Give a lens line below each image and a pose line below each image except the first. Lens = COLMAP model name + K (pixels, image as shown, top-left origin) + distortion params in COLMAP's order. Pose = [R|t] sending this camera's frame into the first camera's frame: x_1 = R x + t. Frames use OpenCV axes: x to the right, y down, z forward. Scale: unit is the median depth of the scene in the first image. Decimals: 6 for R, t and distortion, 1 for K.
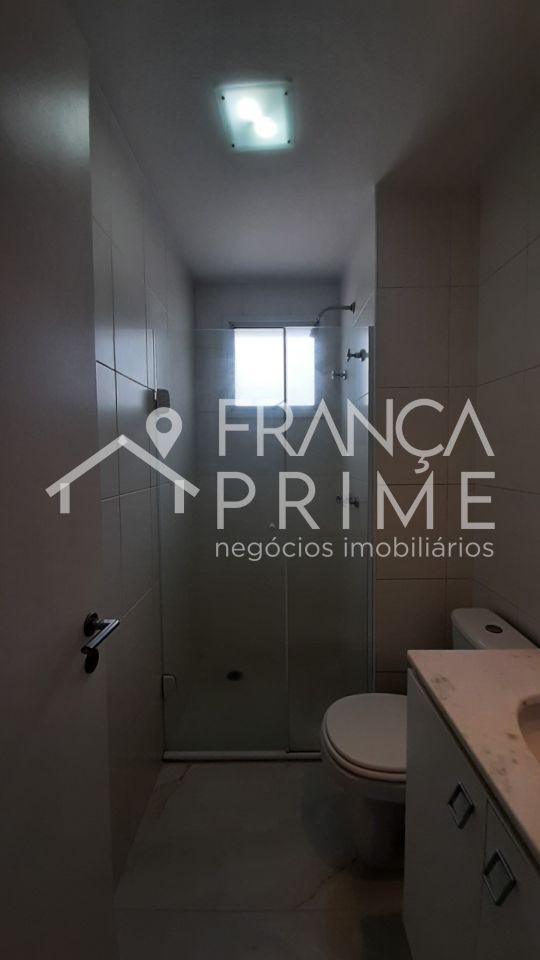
lens RADIAL K [[376.7, 0, 273.1], [0, 376.7, 467.7], [0, 0, 1]] dist [0.012595, -0.013976]
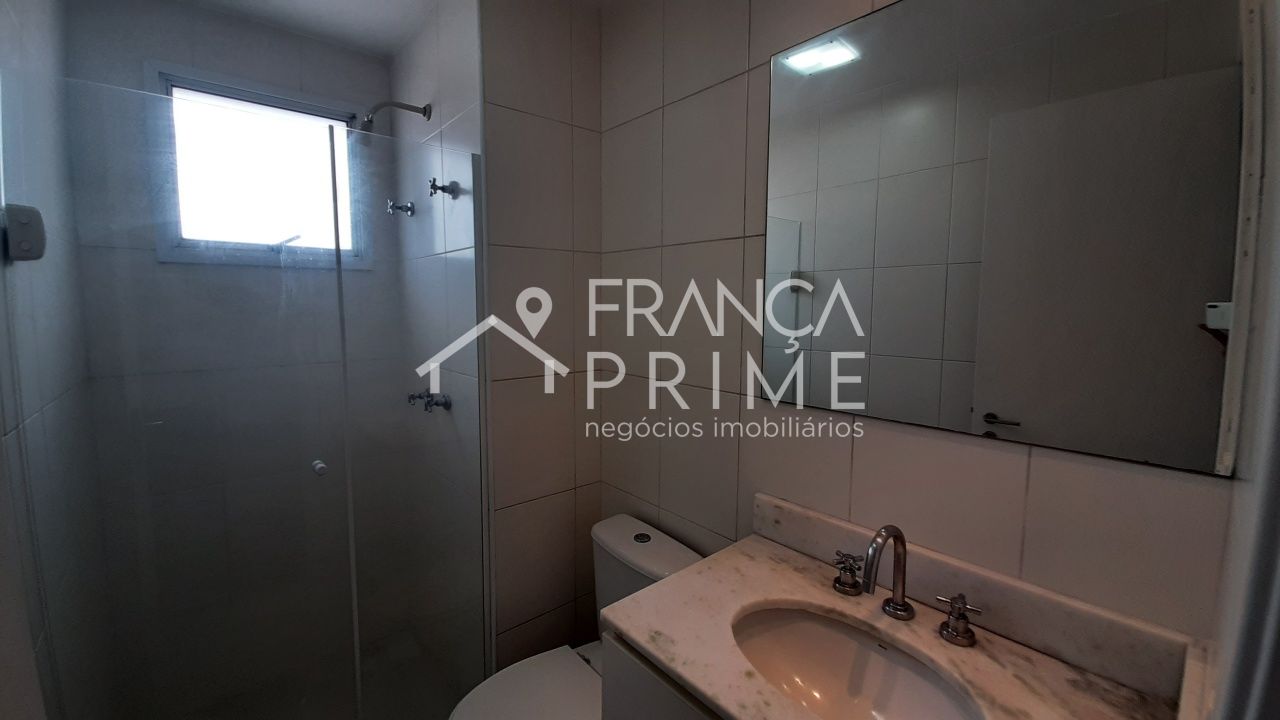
lens RADIAL K [[502.3, 0, 633.4], [0, 502.3, 343.6], [0, 0, 1]] dist [0.012595, -0.013976]
pose [[0.760264, -0.042092, 0.648249, -0.135794], [0.017393, 0.998860, 0.044459, -0.062414], [-0.649381, -0.022526, 0.760129, 0.098388]]
